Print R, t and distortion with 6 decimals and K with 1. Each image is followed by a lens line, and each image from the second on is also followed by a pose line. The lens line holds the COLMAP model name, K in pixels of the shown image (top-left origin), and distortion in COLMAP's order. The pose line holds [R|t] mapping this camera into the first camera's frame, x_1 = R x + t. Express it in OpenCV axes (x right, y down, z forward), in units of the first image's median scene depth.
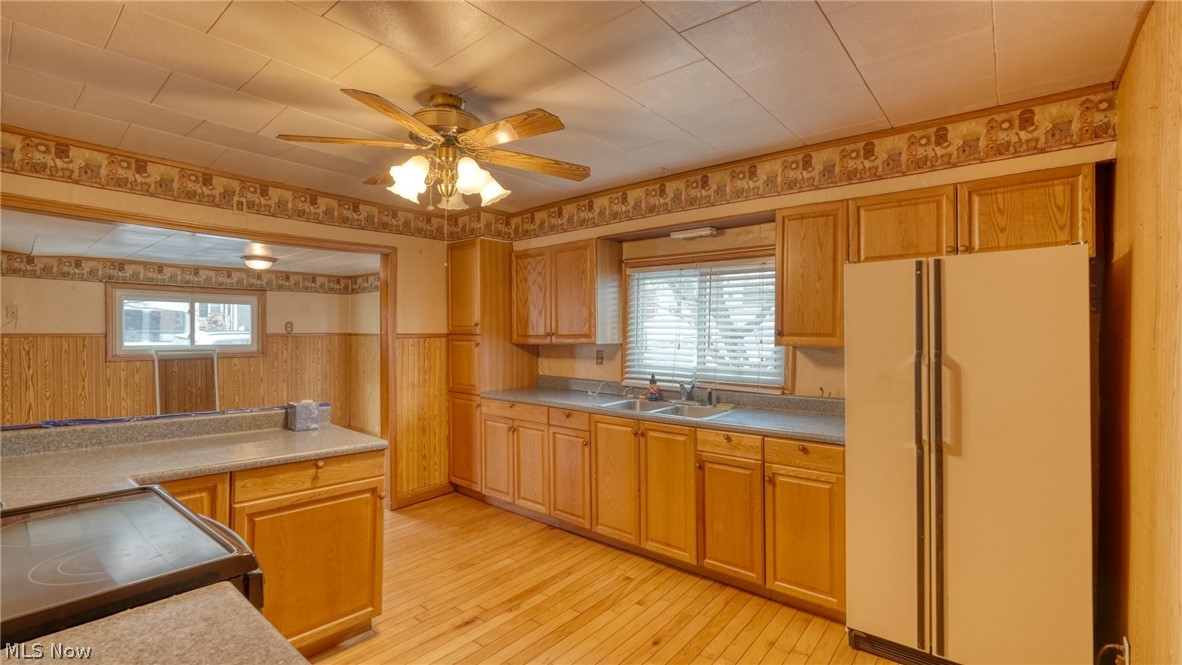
lens RADIAL K [[513.9, 0, 587.9], [0, 513.9, 335.4], [0, 0, 1]] dist [-0.028704, 0.012116]
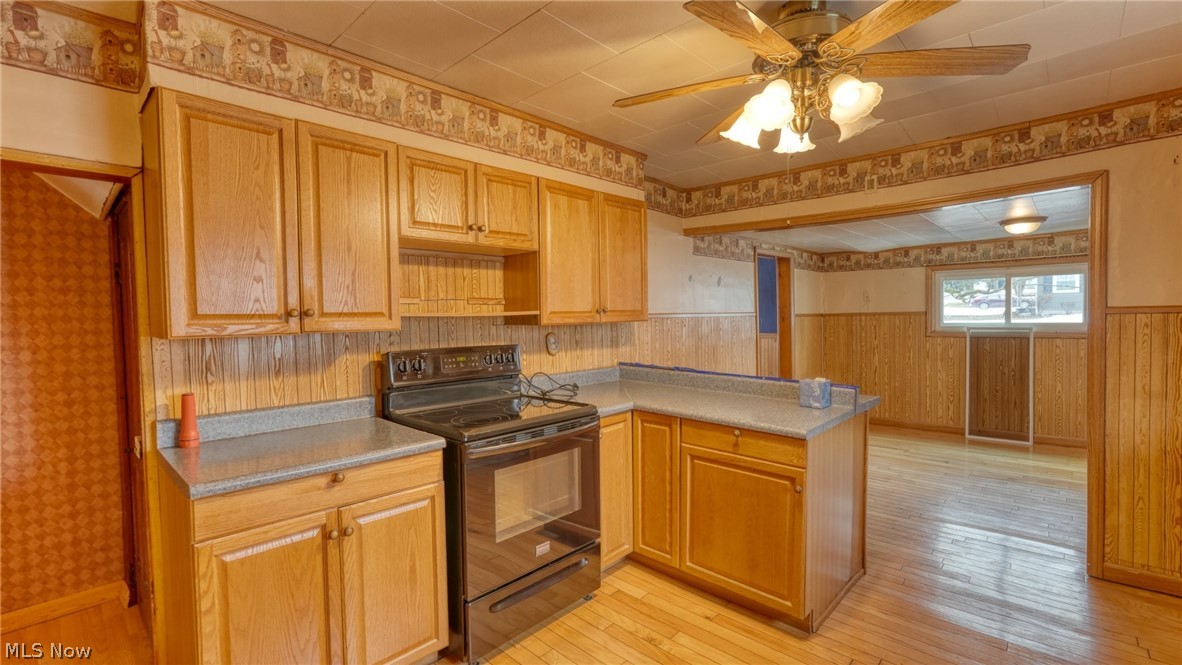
lens RADIAL K [[513.9, 0, 587.9], [0, 513.9, 335.4], [0, 0, 1]] dist [-0.028704, 0.012116]
pose [[-0.067385, 0.034144, -0.997143, 0.289455], [0.009410, 0.999392, 0.033585, 0.004620], [0.997683, -0.007120, -0.067665, 0.392243]]
